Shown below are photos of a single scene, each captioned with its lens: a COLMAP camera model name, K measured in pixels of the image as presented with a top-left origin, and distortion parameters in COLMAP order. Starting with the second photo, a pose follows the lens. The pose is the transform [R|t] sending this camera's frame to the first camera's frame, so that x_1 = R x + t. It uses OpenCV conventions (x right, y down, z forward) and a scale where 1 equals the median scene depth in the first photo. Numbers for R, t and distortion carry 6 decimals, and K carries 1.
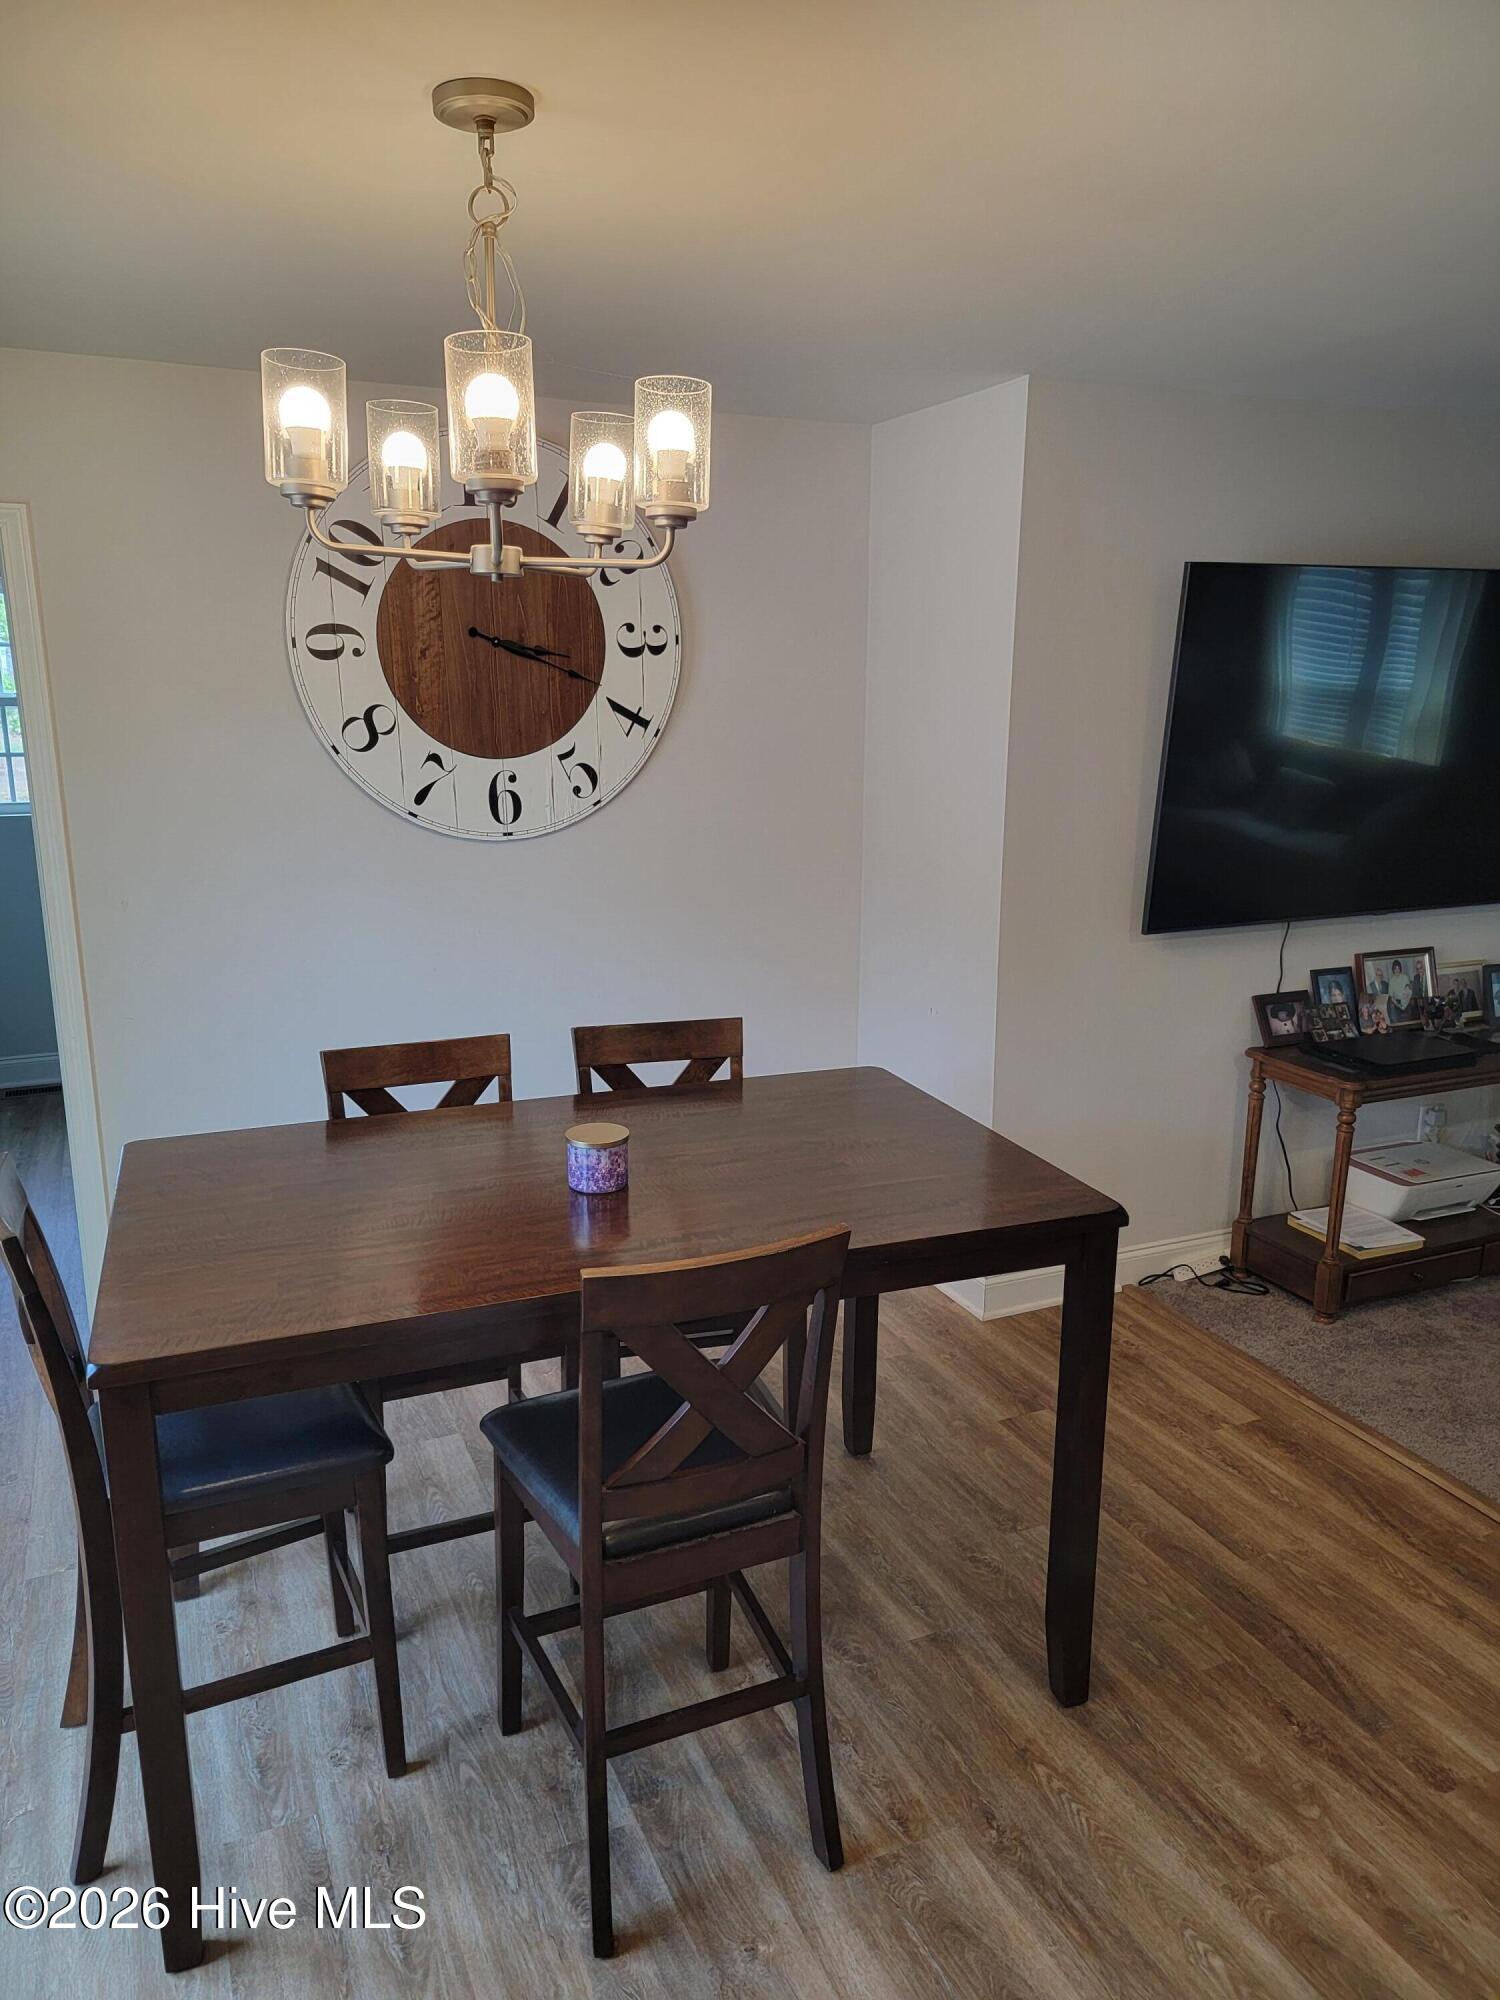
lens RADIAL K [[1396.8, 0, 749.3], [0, 1396.8, 1009.0], [0, 0, 1]] dist [0.054080, -0.026729]
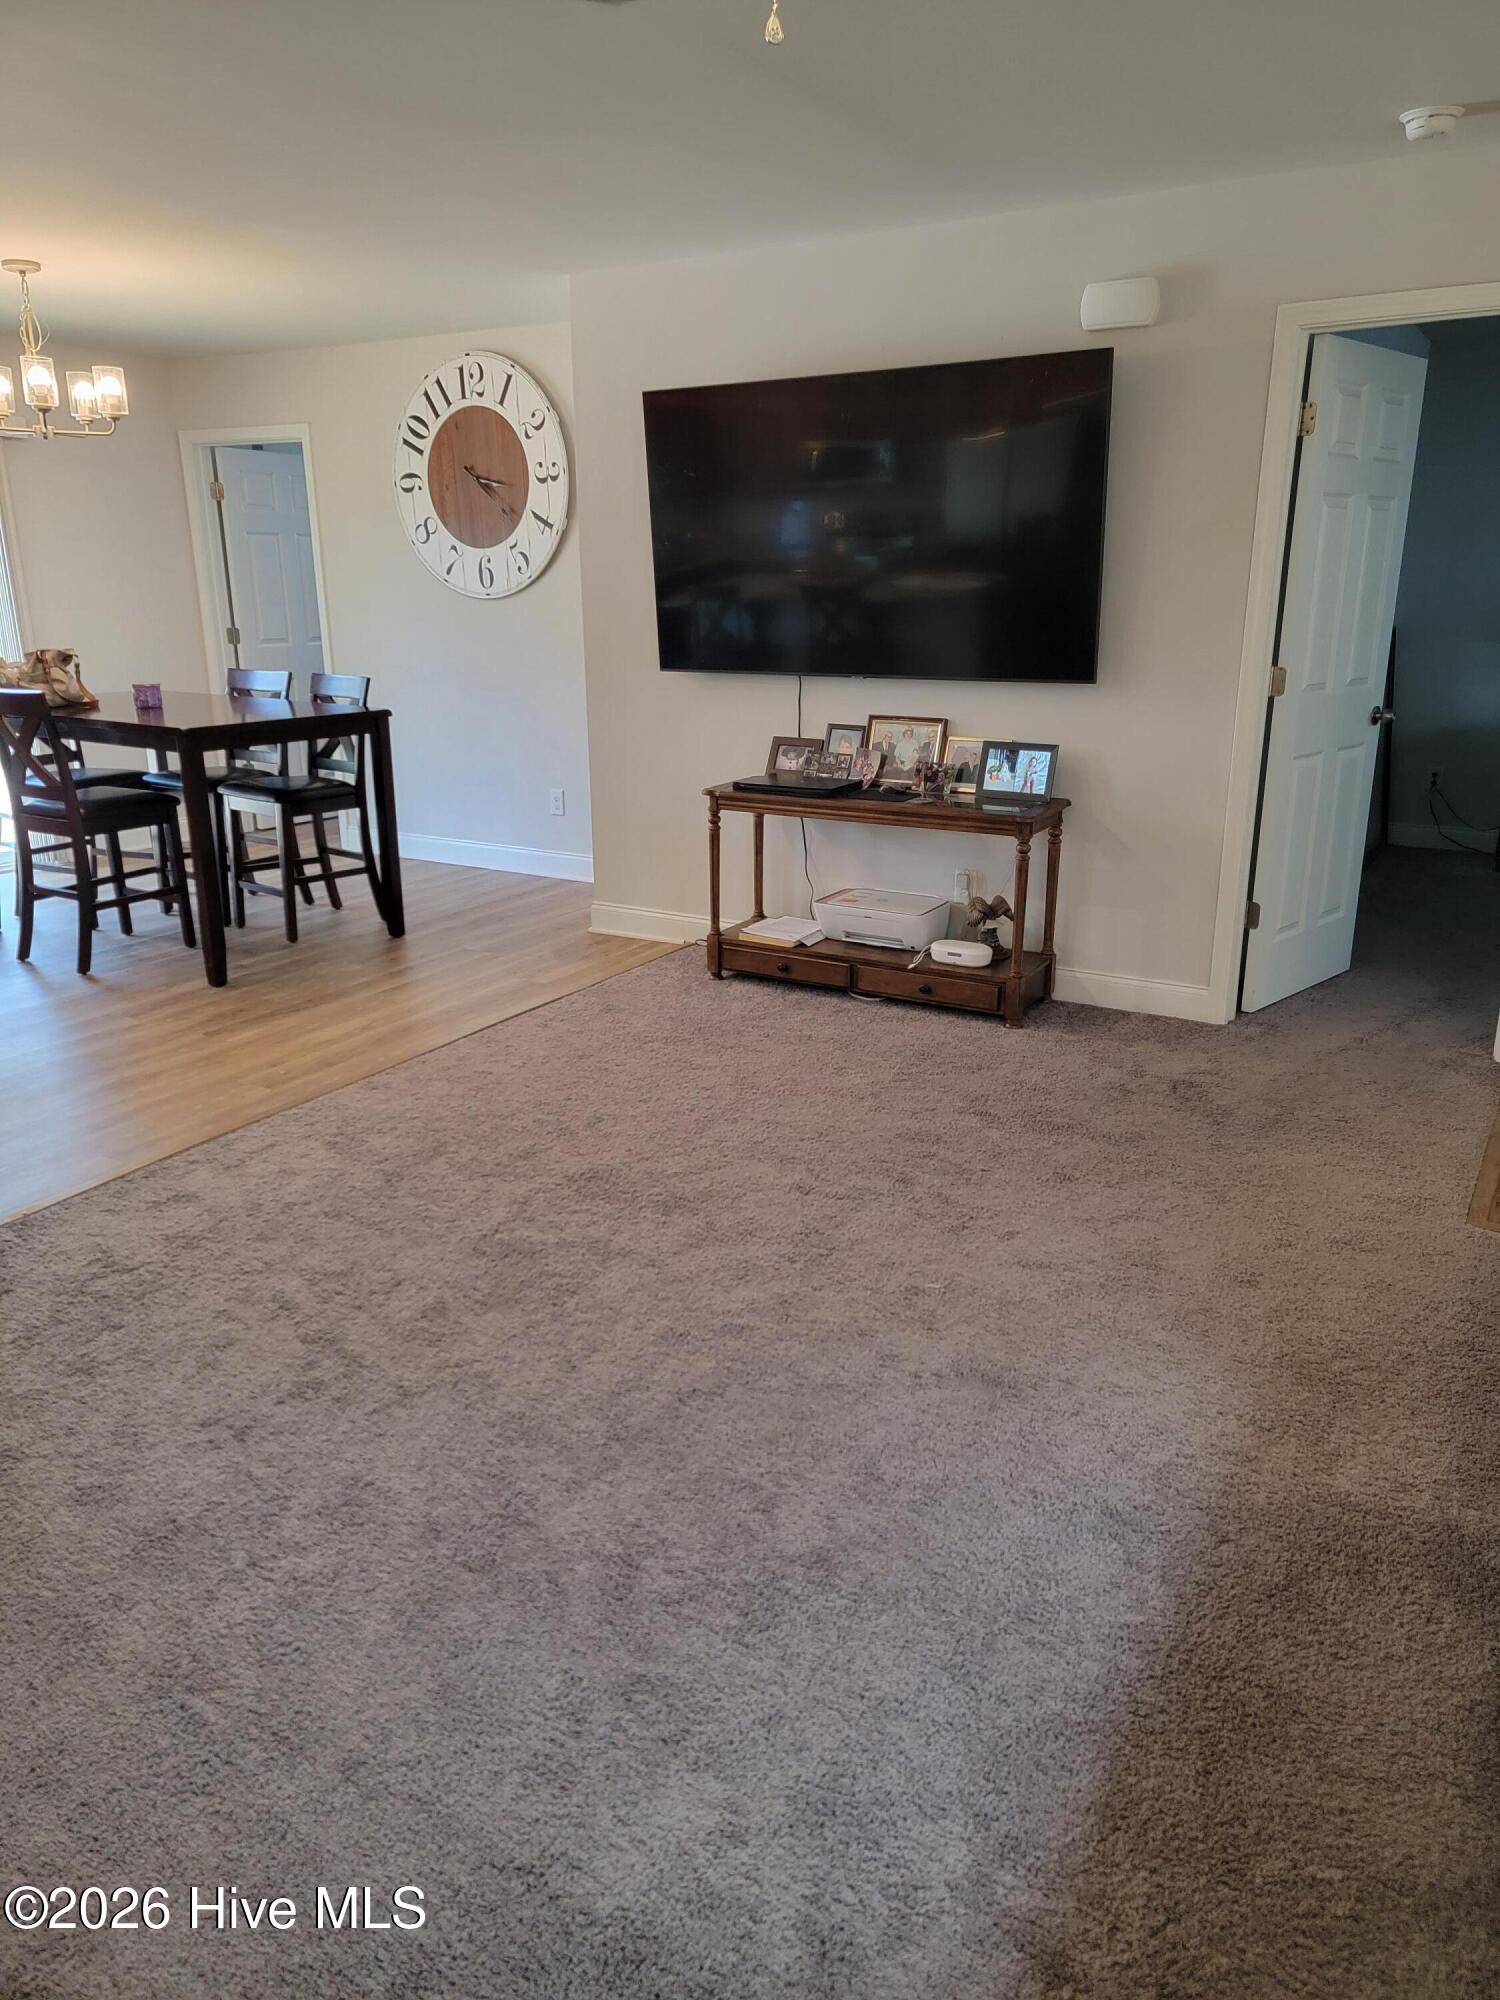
lens RADIAL K [[1396.8, 0, 755.1], [0, 1396.8, 993.6], [0, 0, 1]] dist [0.054080, -0.026729]
pose [[0.581130, 0.230396, -0.780516, 1.494990], [-0.177735, 0.971867, 0.154548, 0.026567], [0.794165, 0.048913, 0.605730, 0.245482]]
